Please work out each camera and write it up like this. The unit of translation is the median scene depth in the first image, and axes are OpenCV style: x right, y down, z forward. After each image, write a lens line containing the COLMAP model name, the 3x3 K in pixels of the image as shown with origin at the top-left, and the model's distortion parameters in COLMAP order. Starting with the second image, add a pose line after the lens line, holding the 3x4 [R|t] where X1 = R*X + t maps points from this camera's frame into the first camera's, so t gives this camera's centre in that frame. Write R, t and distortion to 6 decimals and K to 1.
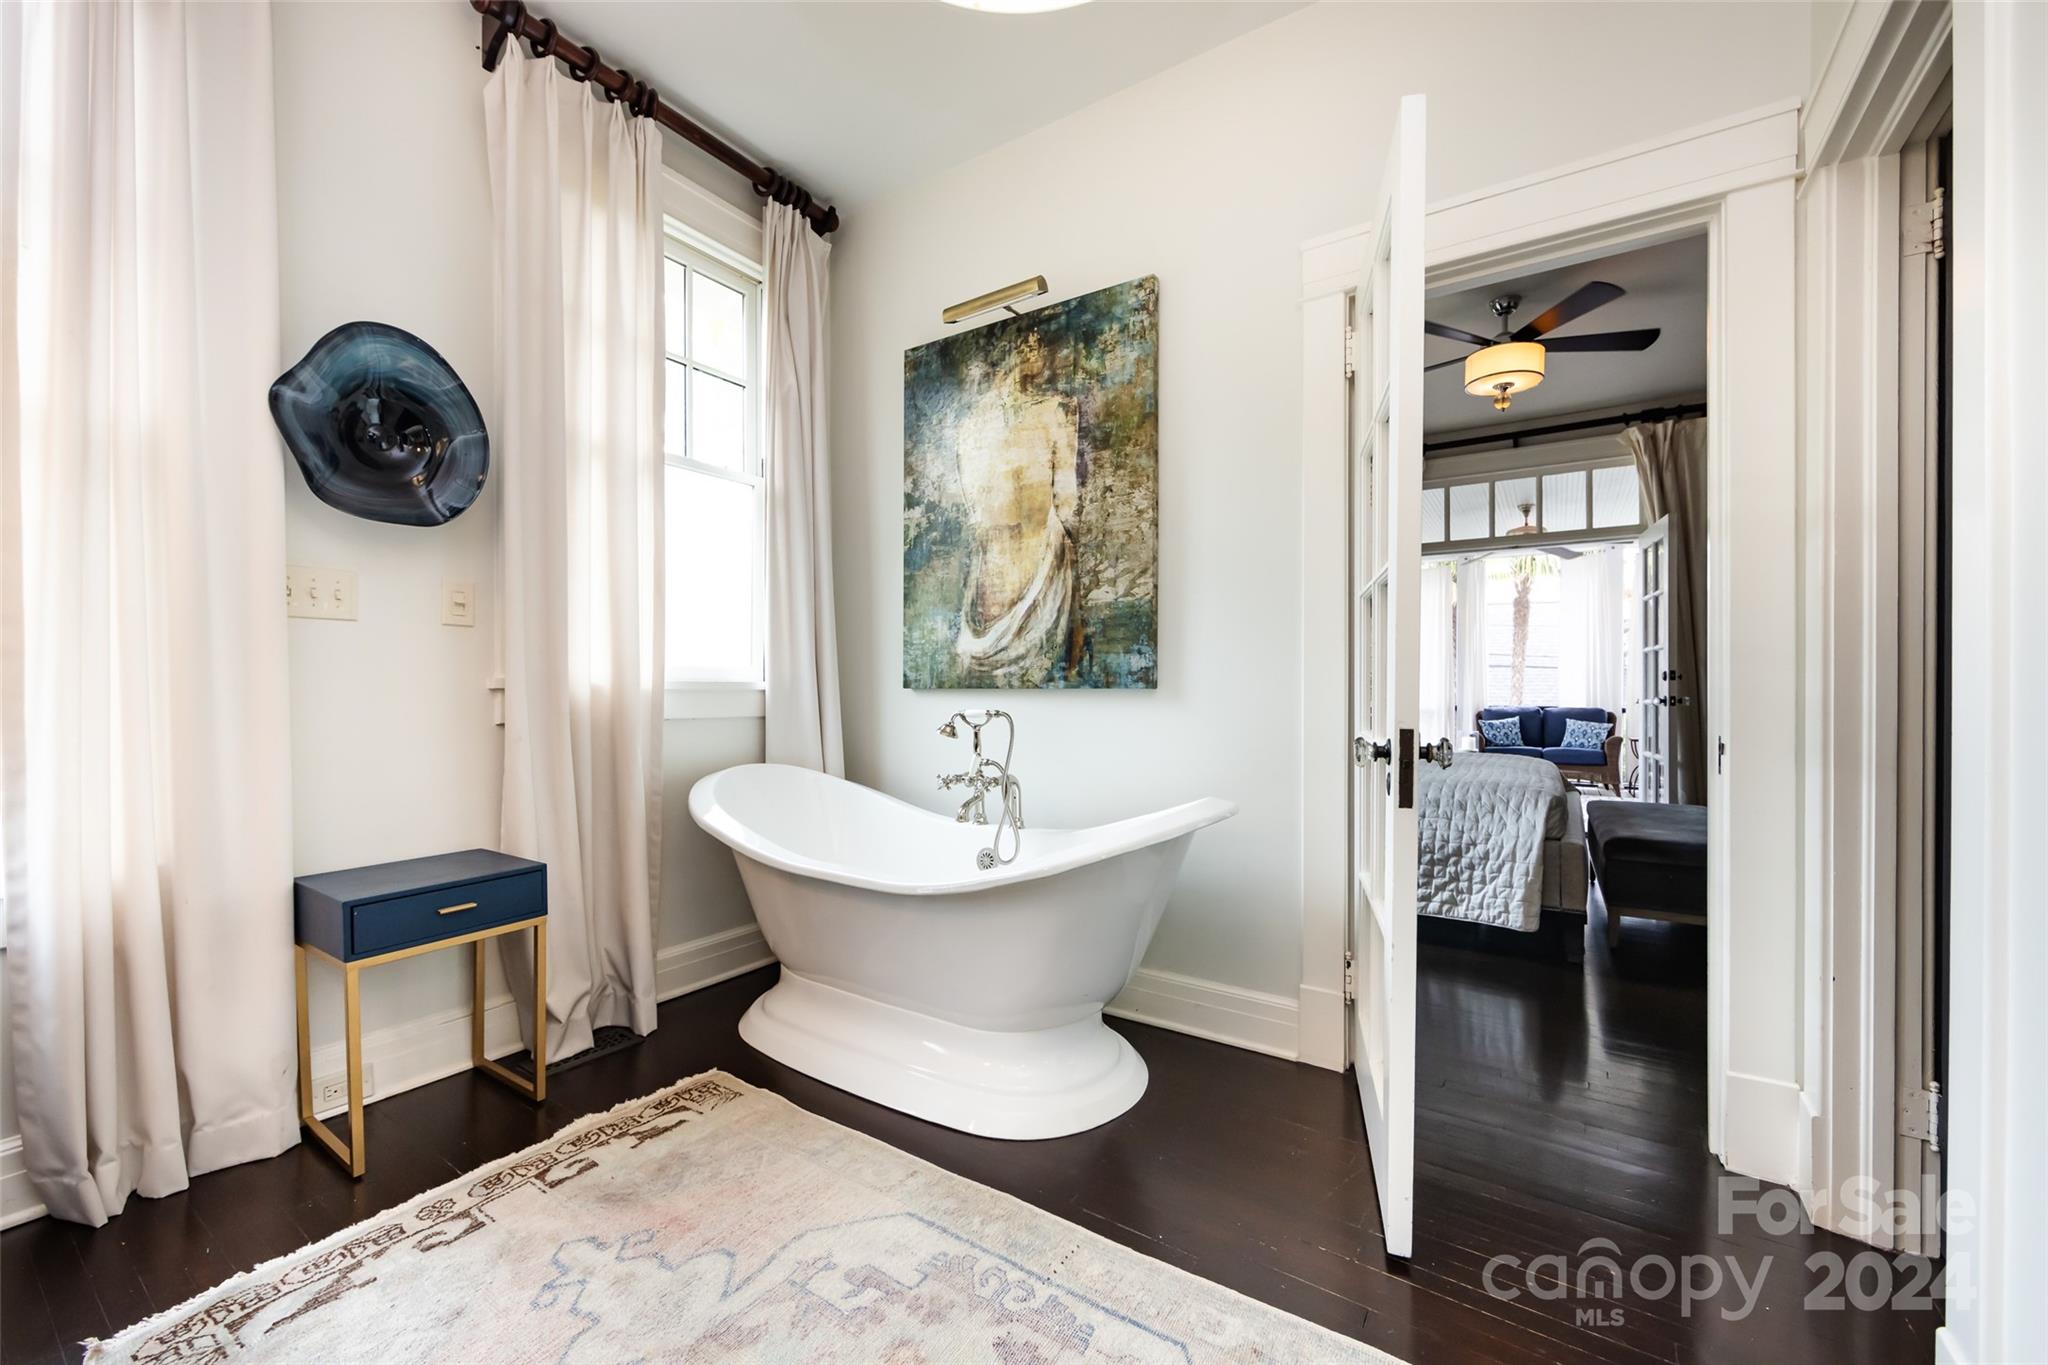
lens RADIAL K [[808.0, 0, 1024.0], [0, 808.0, 682.5], [0, 0, 1]] dist [-0.001852, -0.000540]
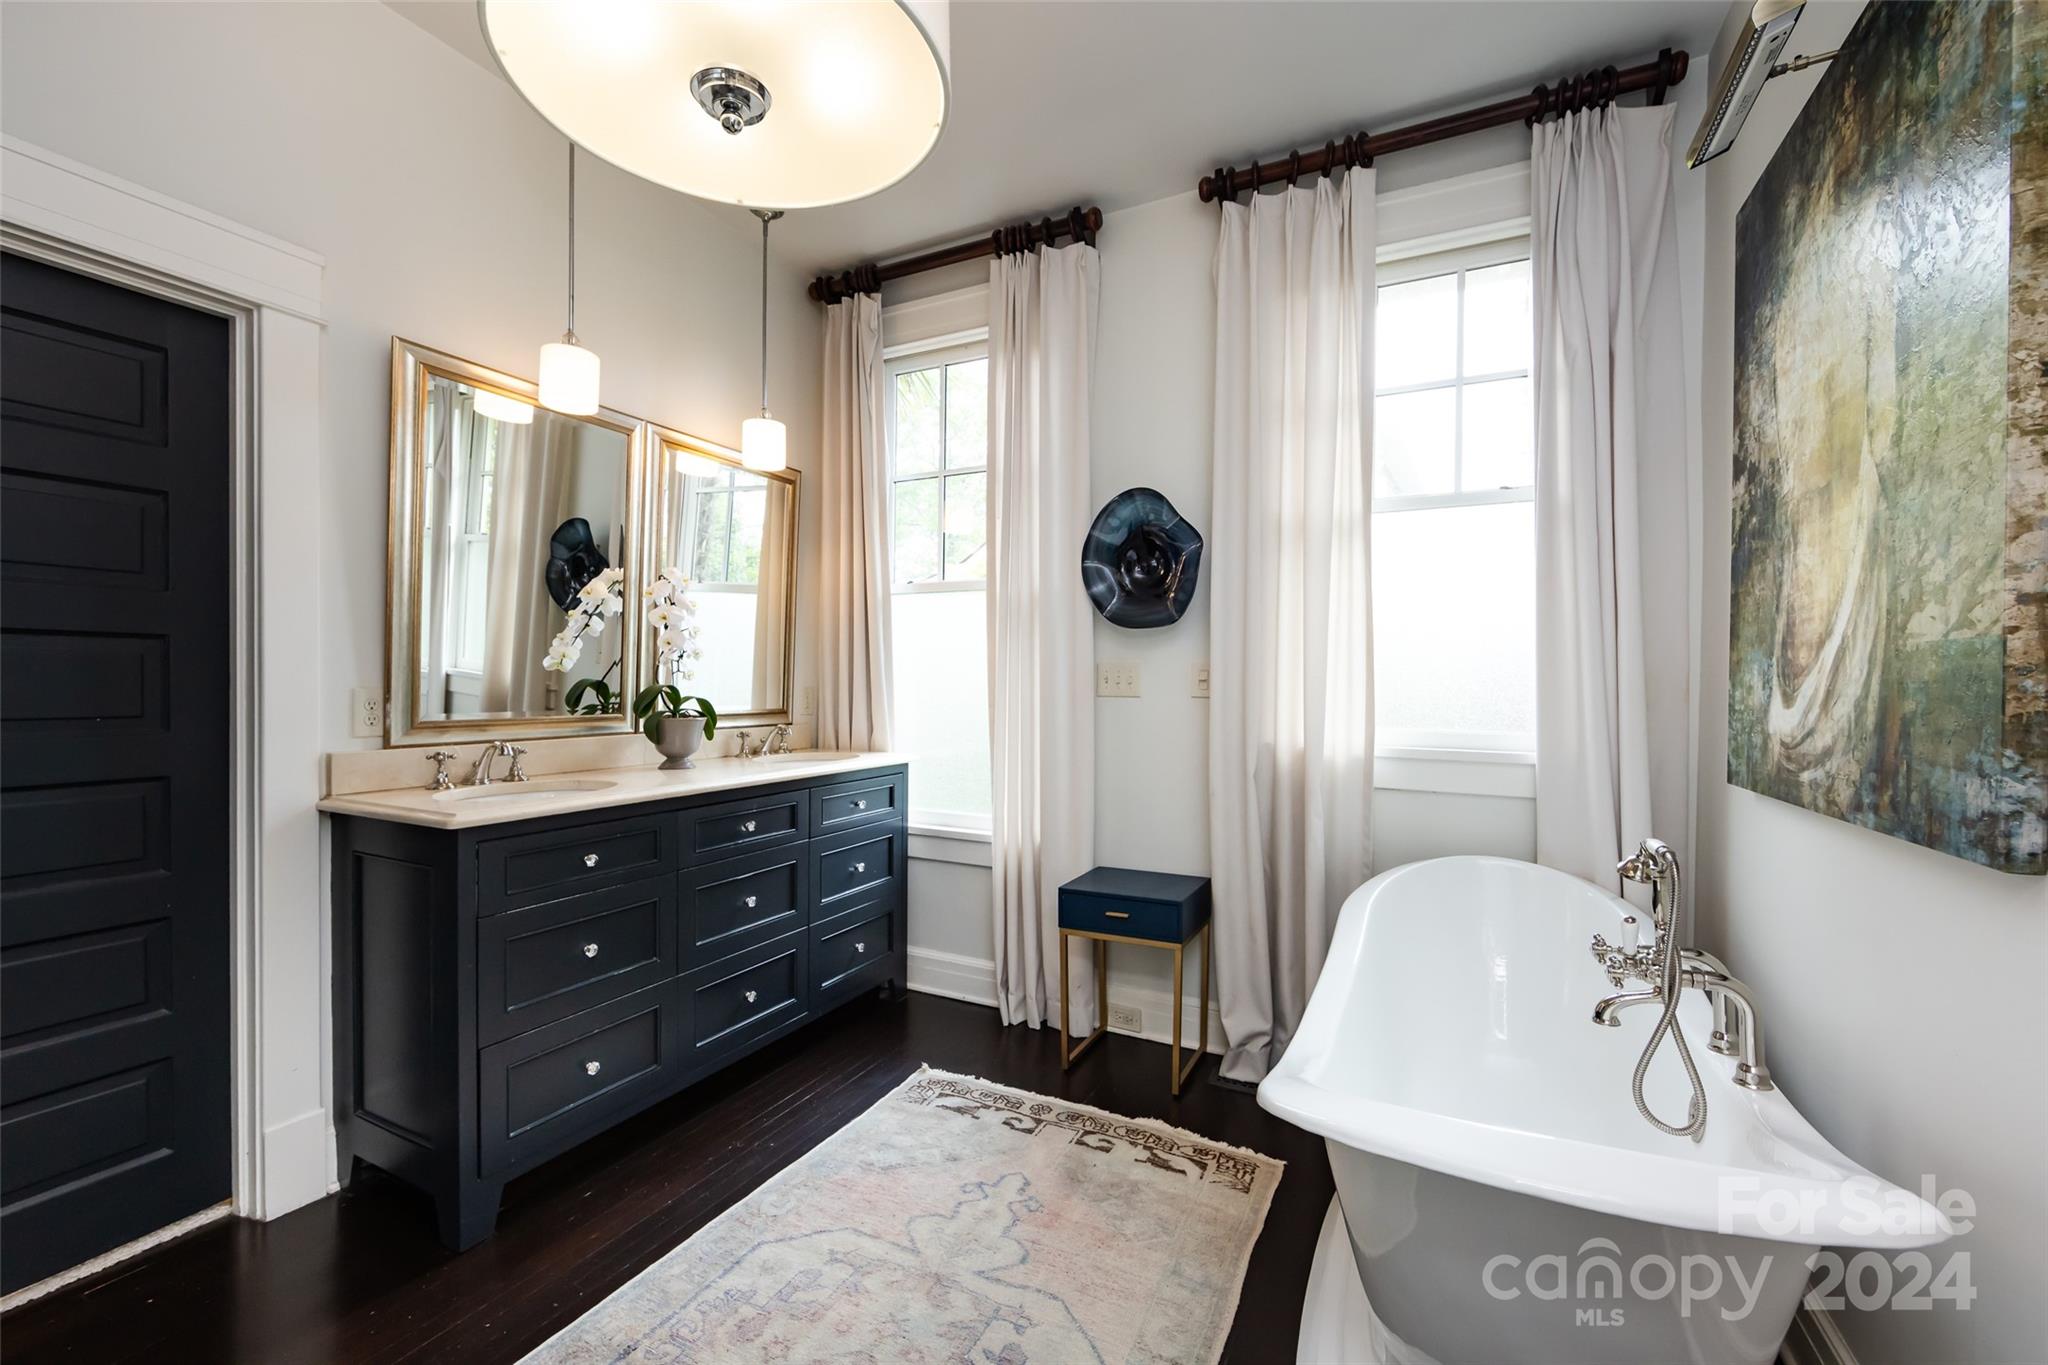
lens RADIAL K [[838.6, 0, 1024.0], [0, 838.6, 682.5], [0, 0, 1]] dist [0.001950, 0.000296]
pose [[0.112651, -0.000046, -0.993635, 0.490790], [-0.004457, 0.999990, -0.000552, -0.077530], [0.993625, 0.004491, 0.112649, 0.492653]]
